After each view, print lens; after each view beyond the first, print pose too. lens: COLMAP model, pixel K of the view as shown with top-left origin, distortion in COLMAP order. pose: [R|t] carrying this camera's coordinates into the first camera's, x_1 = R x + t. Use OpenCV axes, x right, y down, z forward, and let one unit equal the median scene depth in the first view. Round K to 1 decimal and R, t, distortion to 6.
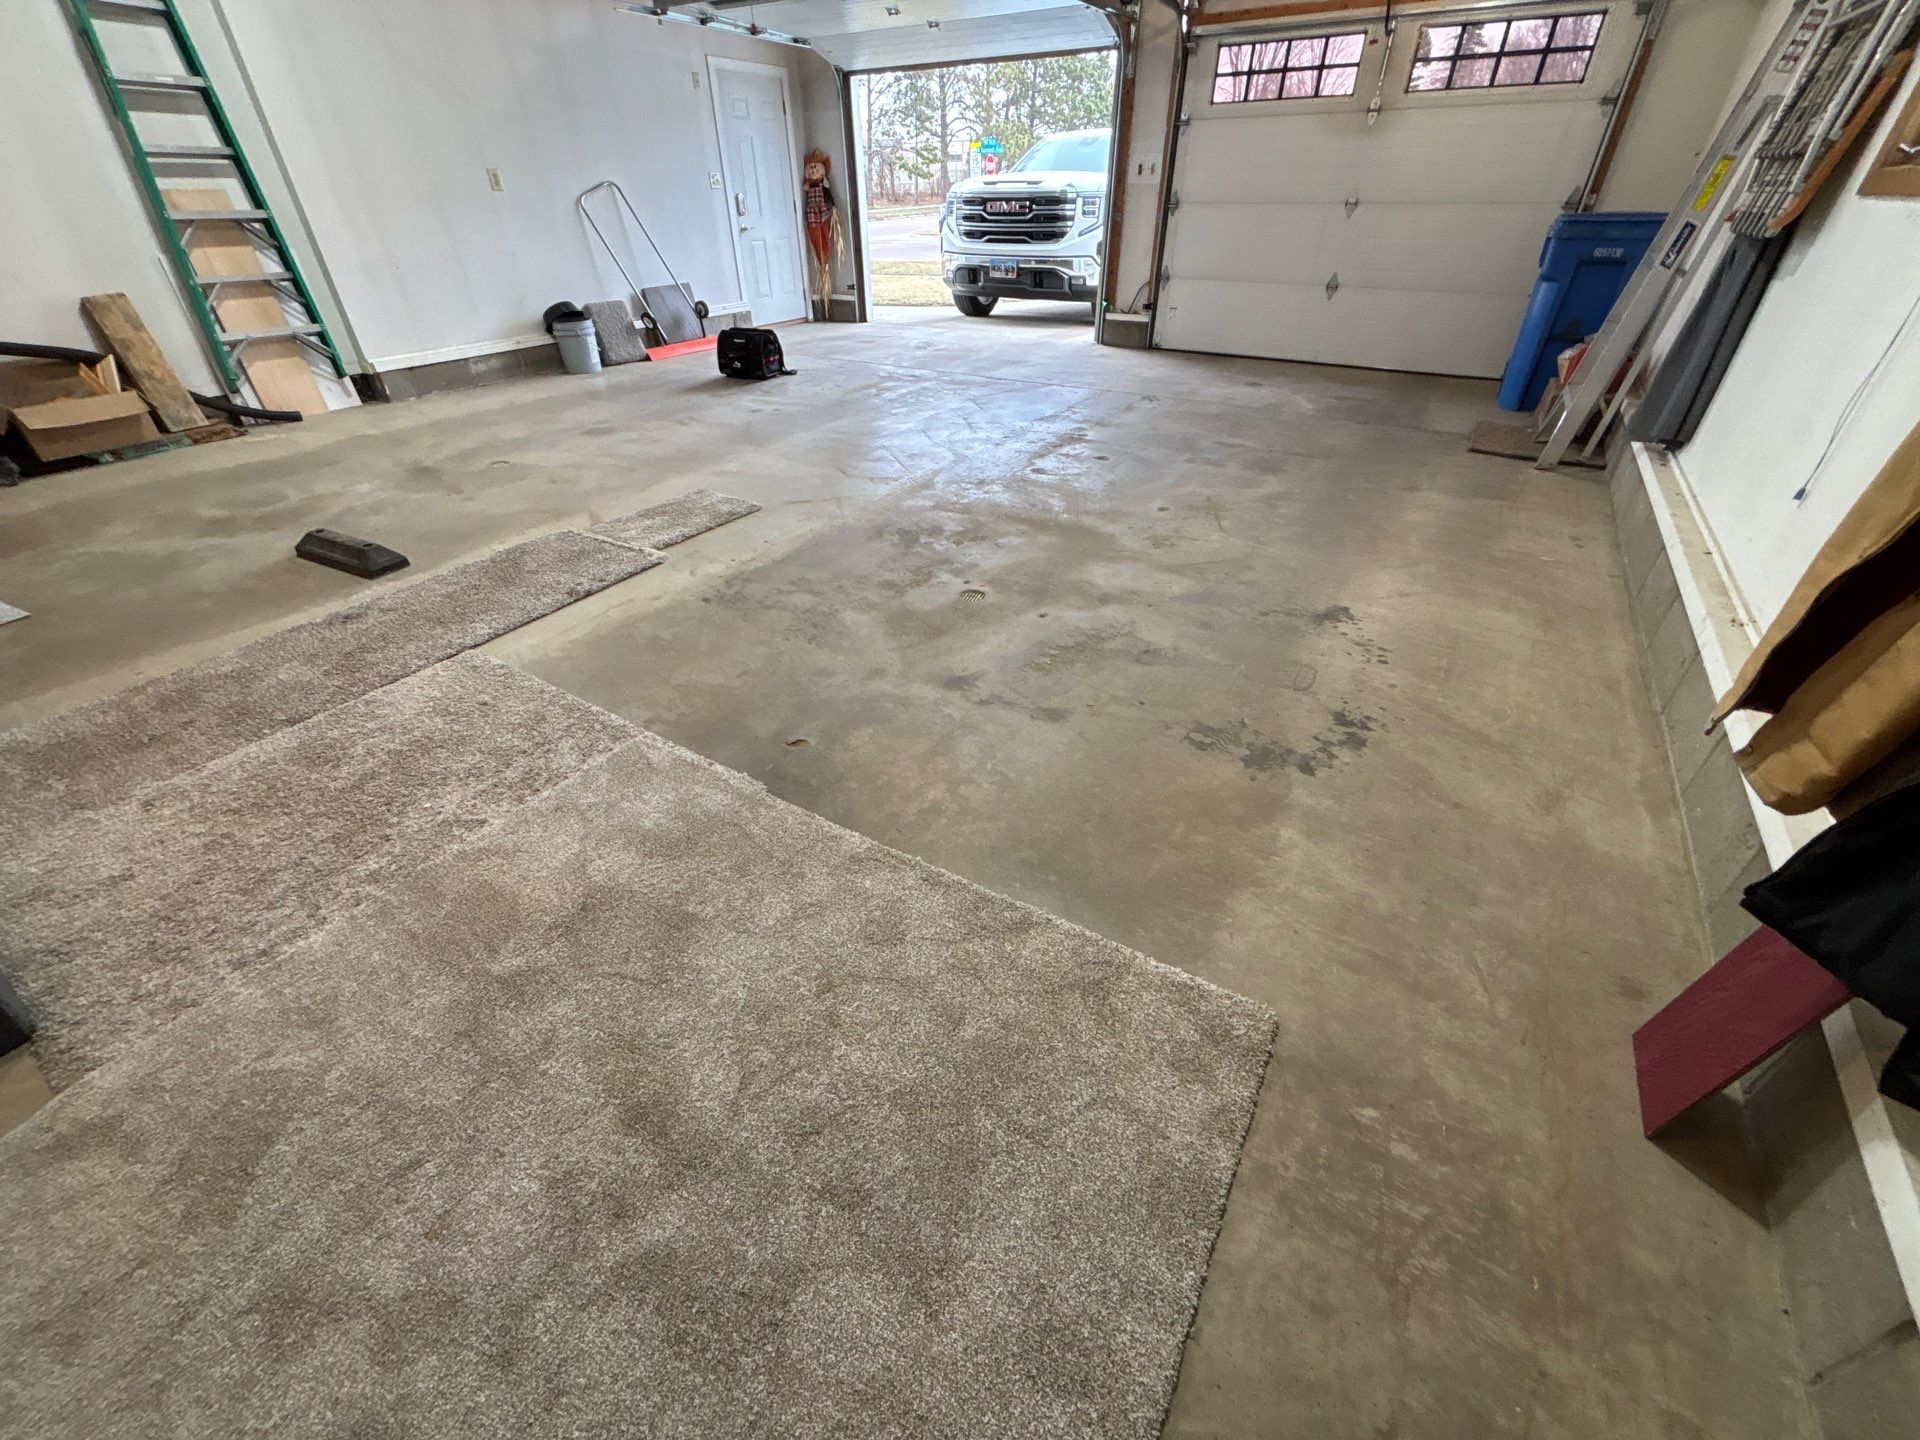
lens RADIAL K [[772.8, 0, 962.1], [0, 772.8, 717.4], [0, 0, 1]] dist [0.000434, 0.000547]
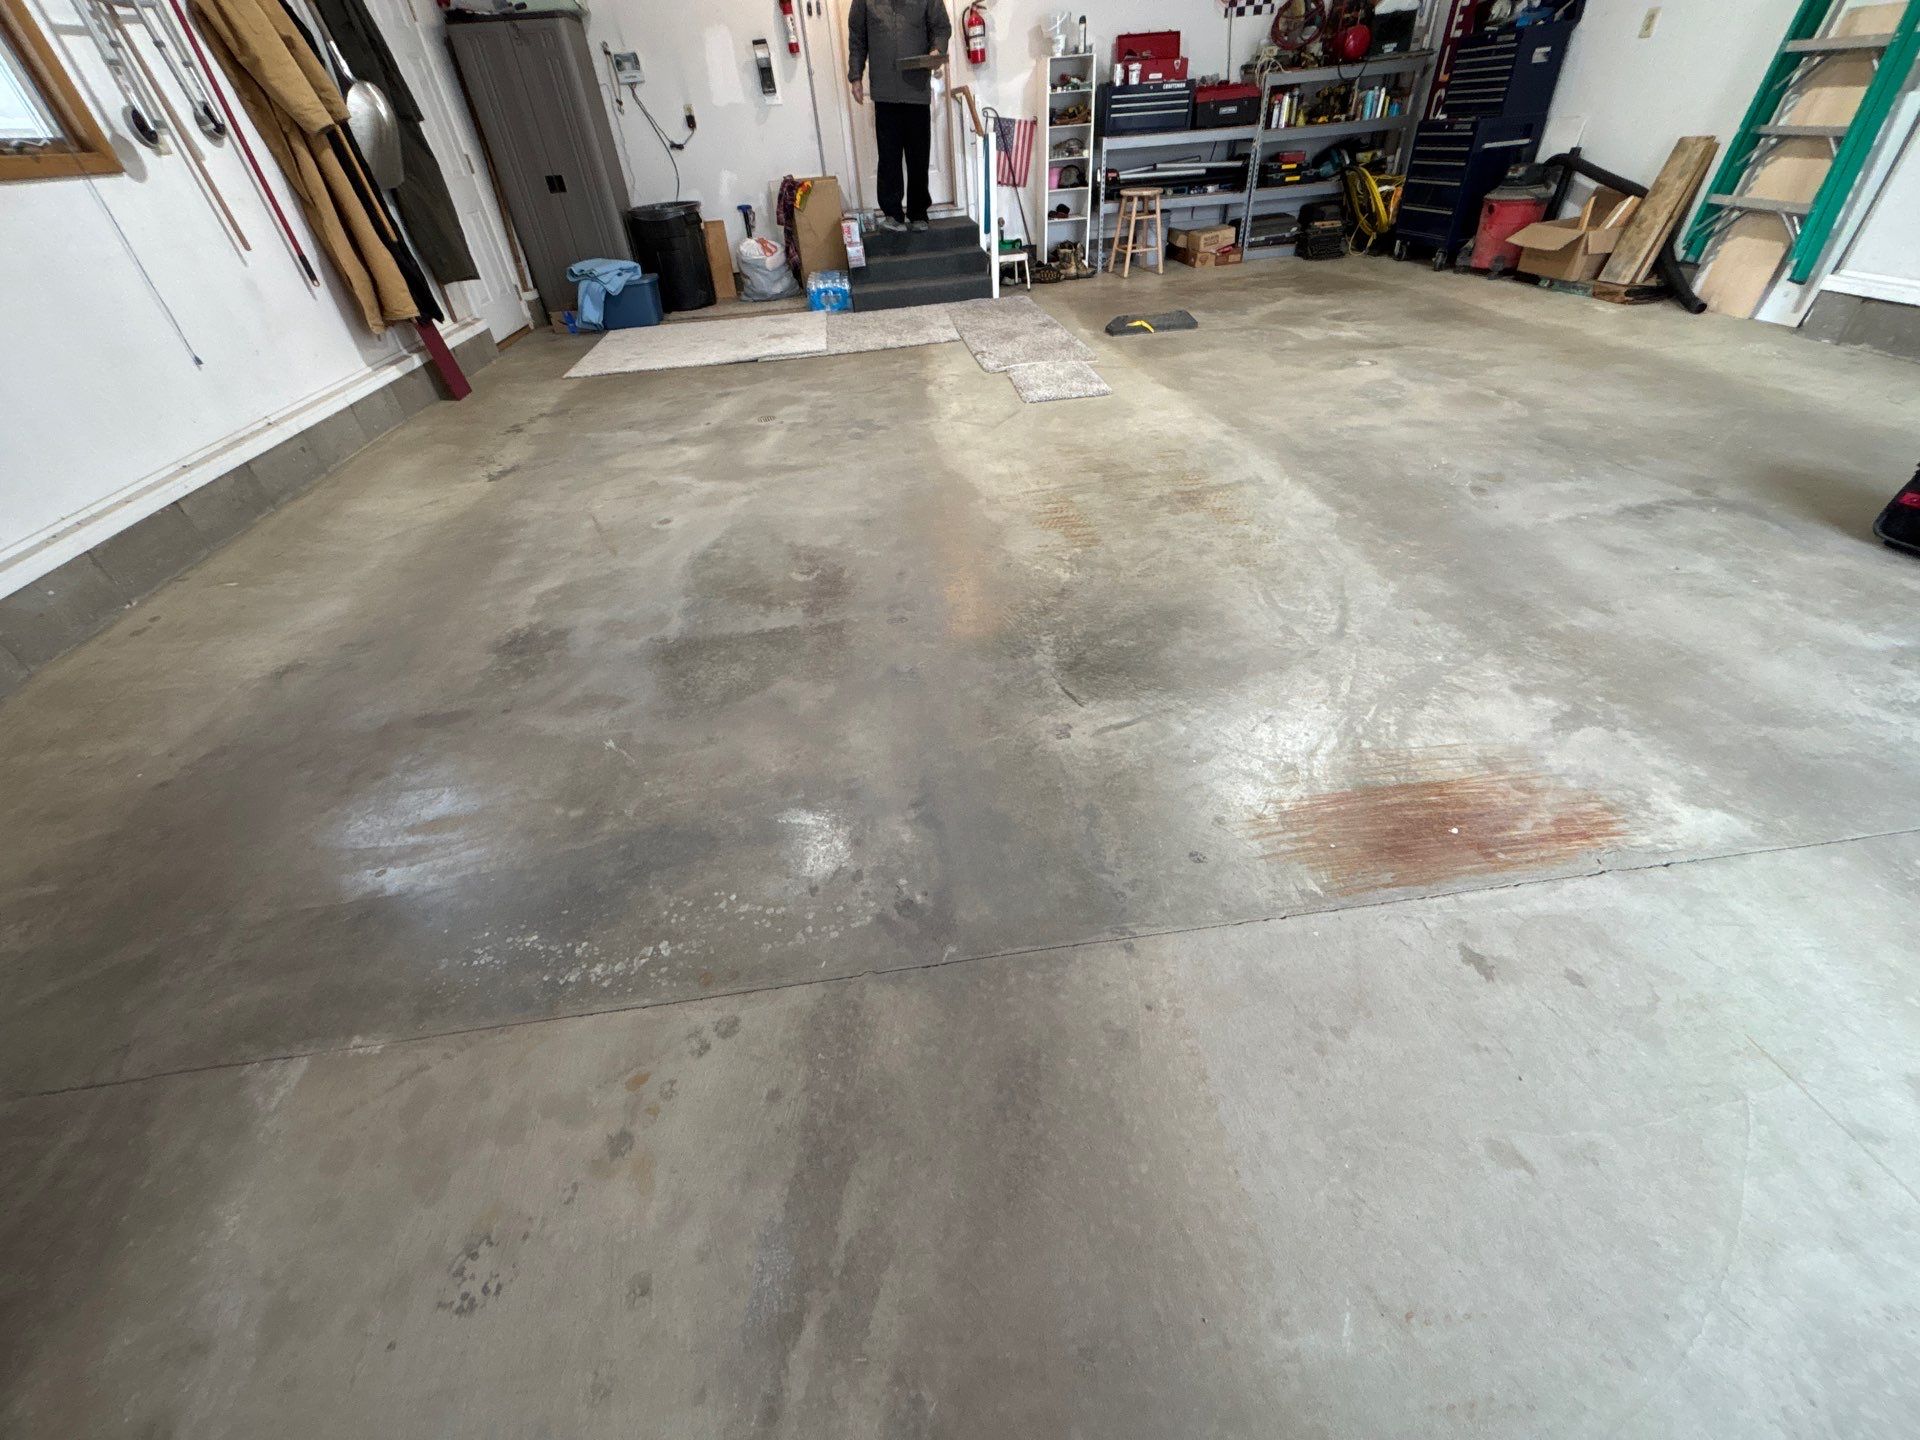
lens RADIAL K [[764.4, 0, 960.0], [0, 764.4, 718.5], [0, 0, 1]] dist [-0.000937, 0.000950]
pose [[-0.779772, 0.426091, -0.458695, 0.475643], [-0.297009, 0.393200, 0.870161, -0.990834], [0.551127, 0.814764, -0.180053, 1.478921]]
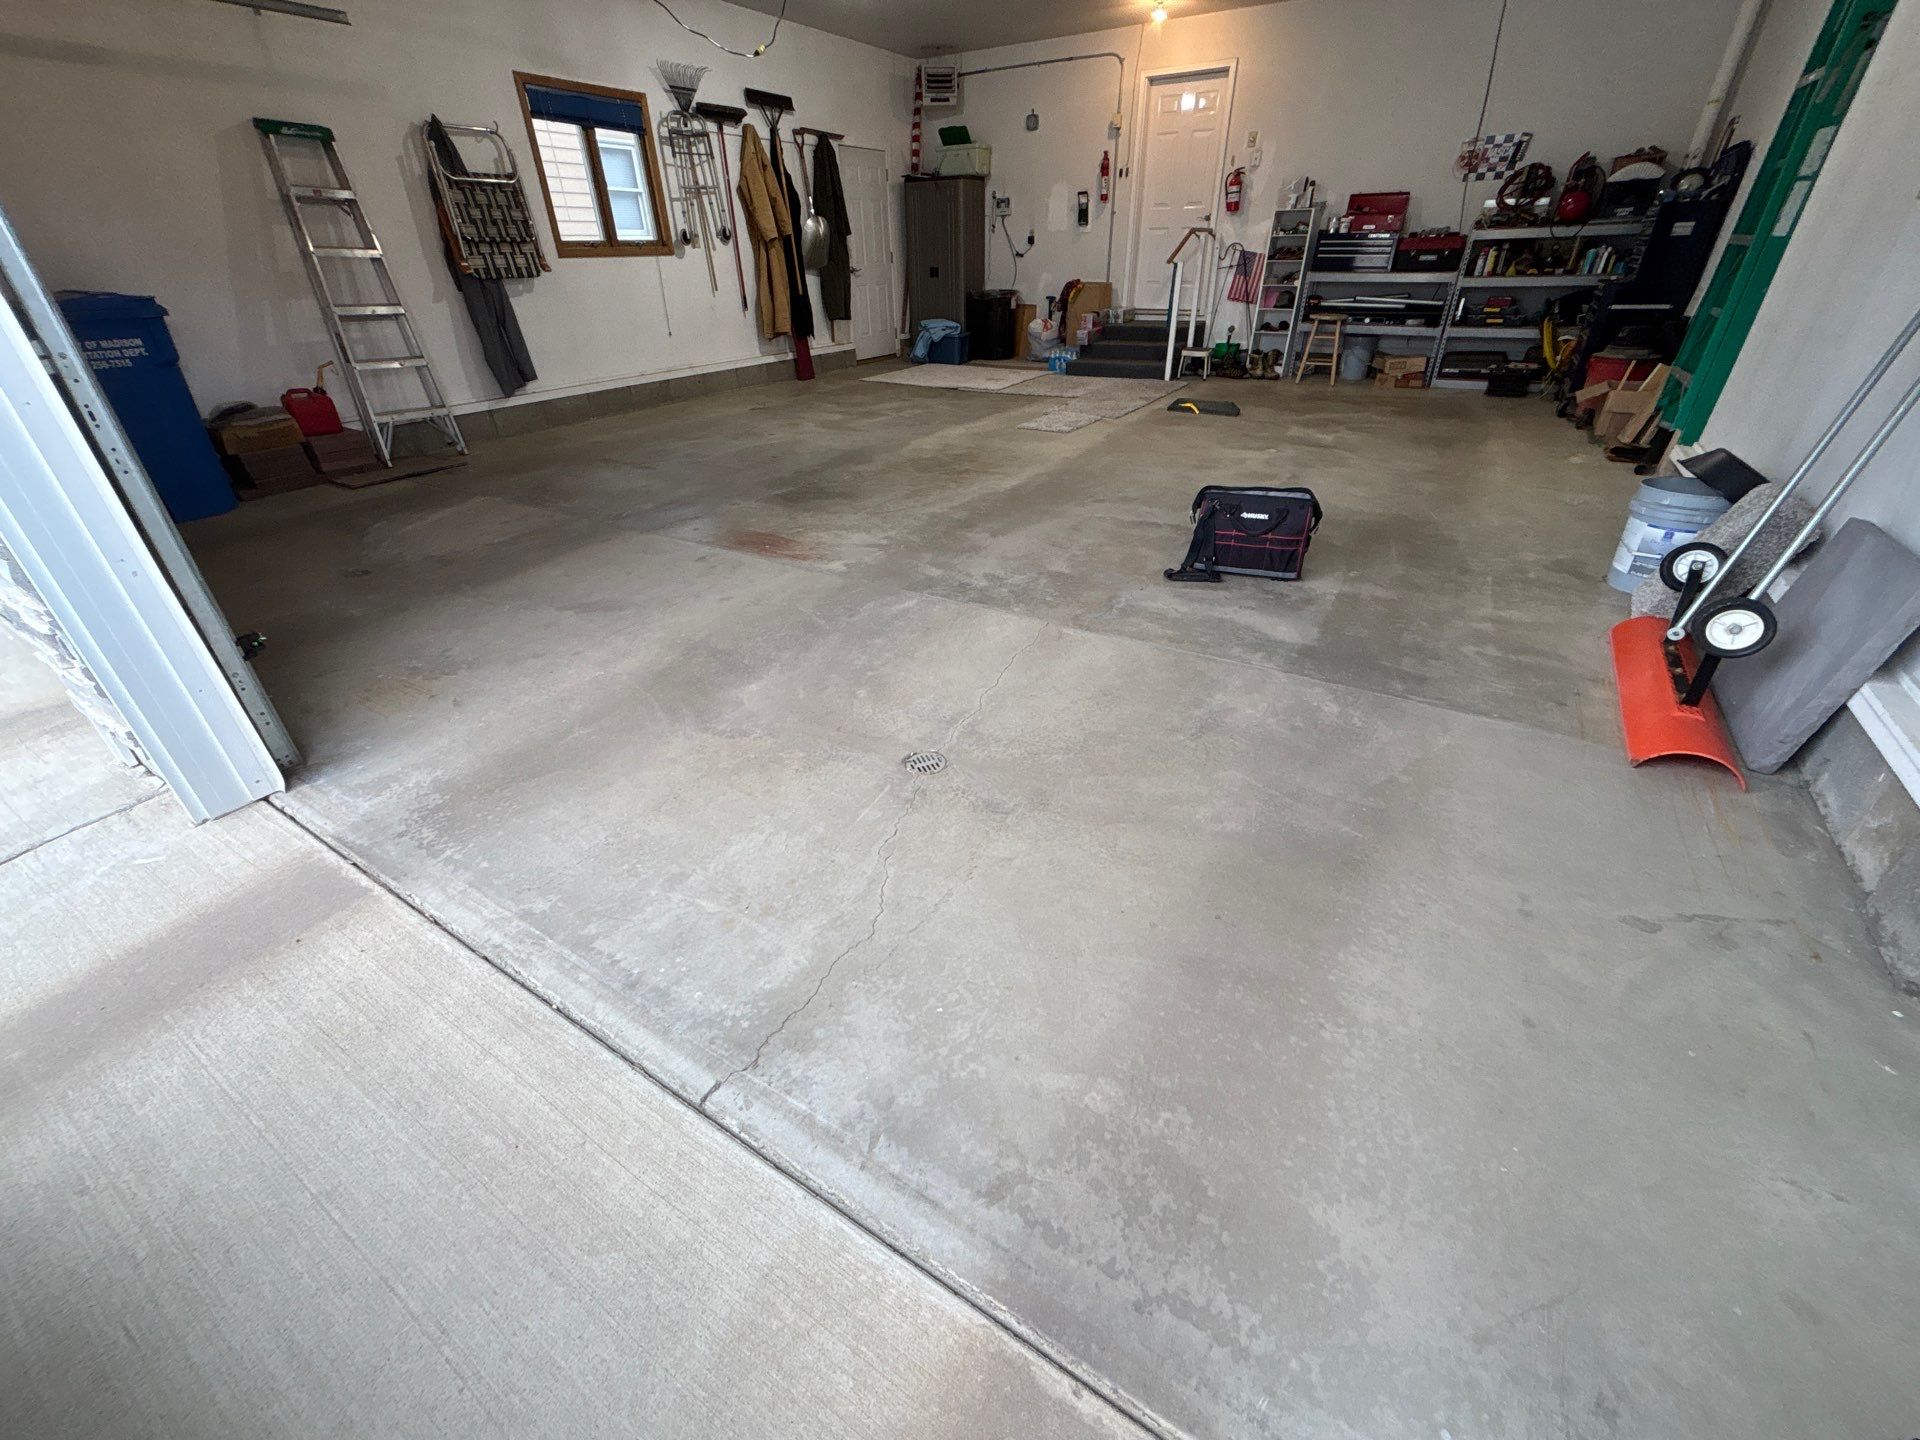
lens RADIAL K [[770.3, 0, 960.0], [0, 770.3, 720.0], [0, 0, 1]] dist [-0.001678, 0.003817]
pose [[-0.999861, 0.016238, 0.003692, -0.139123], [0.010030, 0.410255, 0.911916, -1.507514], [0.013293, 0.911826, -0.410361, 2.215916]]
